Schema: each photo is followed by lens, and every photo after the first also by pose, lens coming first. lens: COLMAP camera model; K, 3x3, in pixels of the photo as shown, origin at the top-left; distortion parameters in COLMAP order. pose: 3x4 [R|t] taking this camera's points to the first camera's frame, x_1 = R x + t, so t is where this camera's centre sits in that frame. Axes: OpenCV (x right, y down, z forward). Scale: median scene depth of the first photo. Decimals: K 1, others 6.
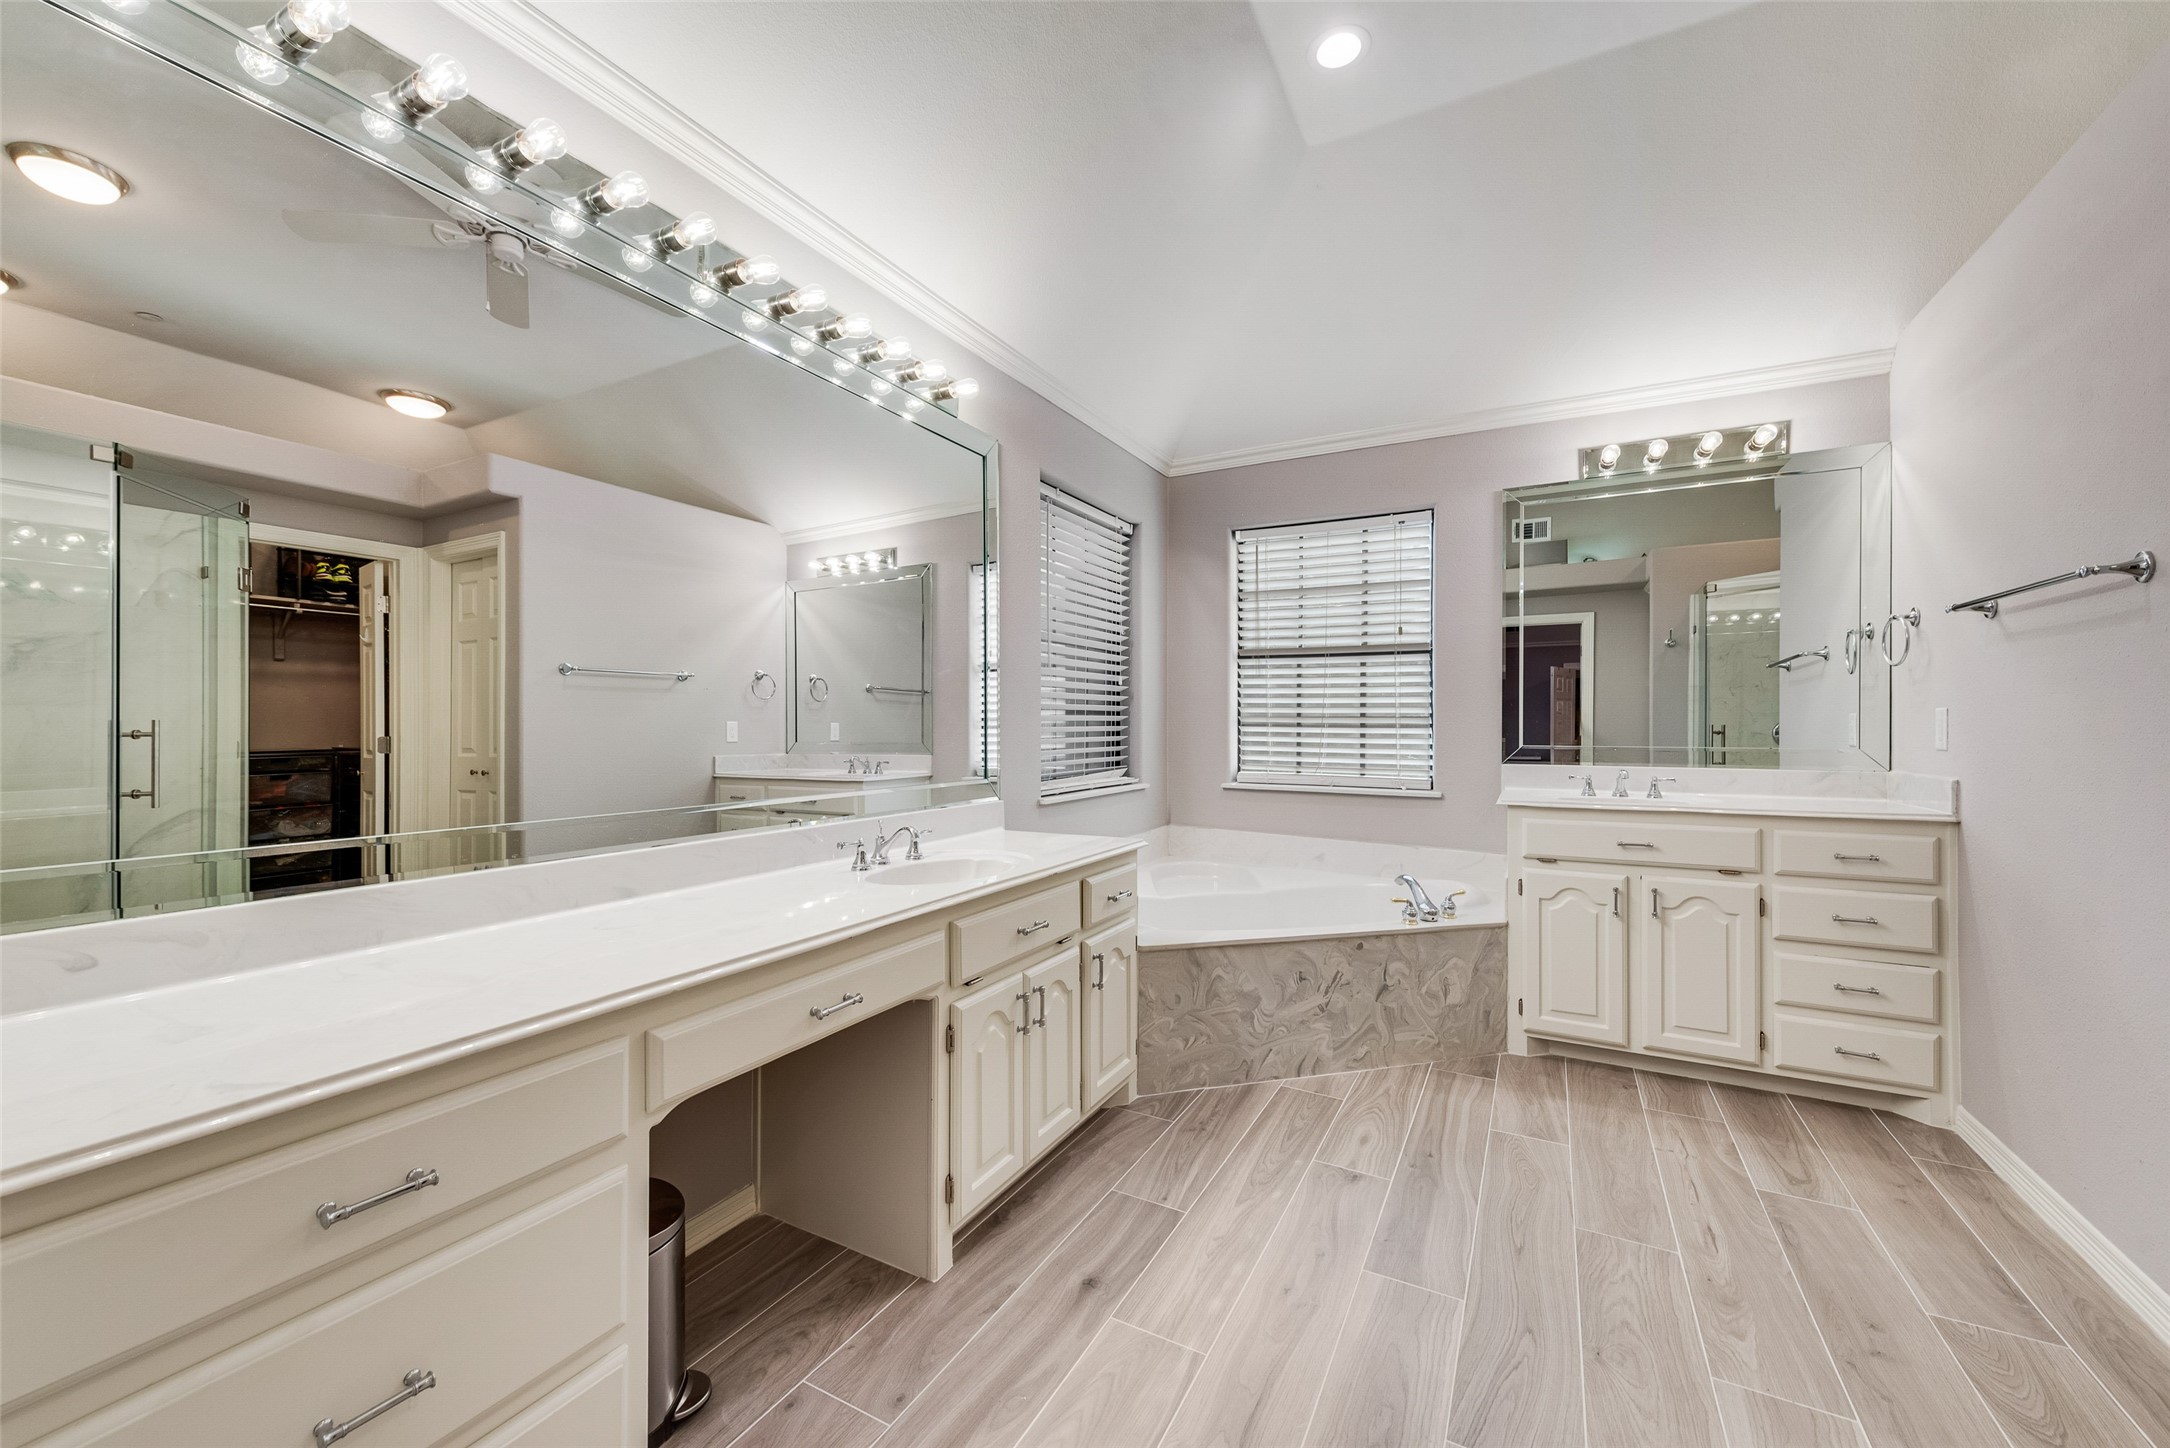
lens RADIAL K [[850.2, 0, 1070.8], [0, 850.2, 728.9], [0, 0, 1]] dist [0.011310, -0.004000]
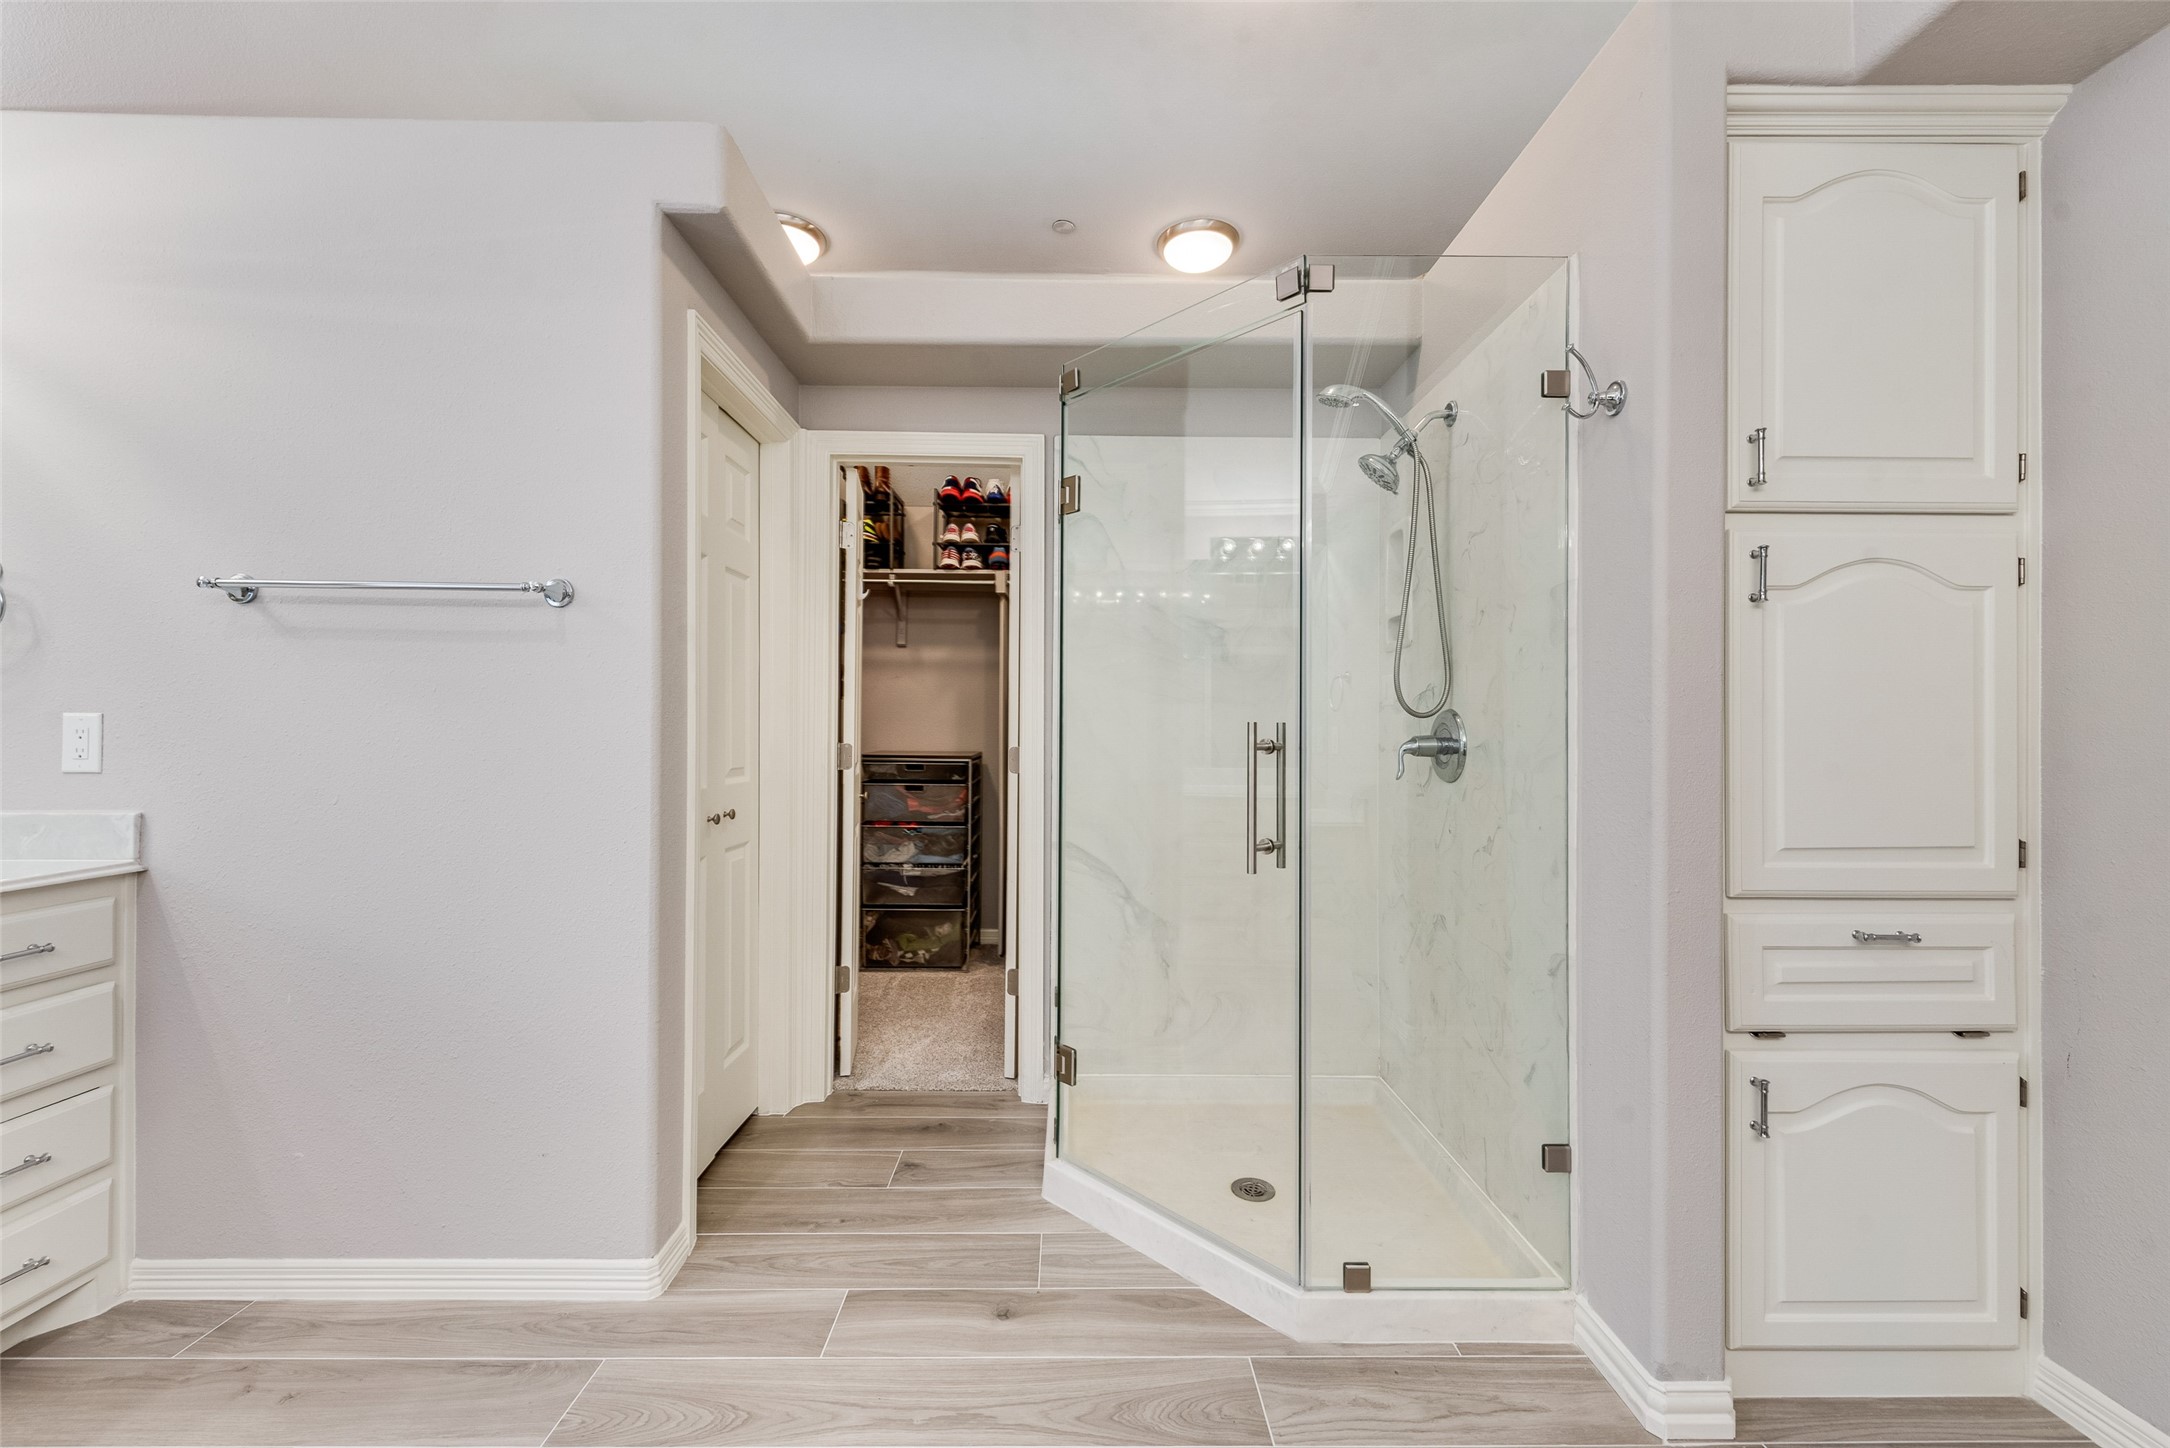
lens RADIAL K [[850.2, 0, 1075.8], [0, 850.2, 722.3], [0, 0, 1]] dist [0.011310, -0.004000]
pose [[-0.494749, 0.004837, 0.869022, 0.005756], [-0.003120, 0.999968, -0.007342, -0.015275], [-0.869030, -0.006344, -0.494719, 0.669800]]
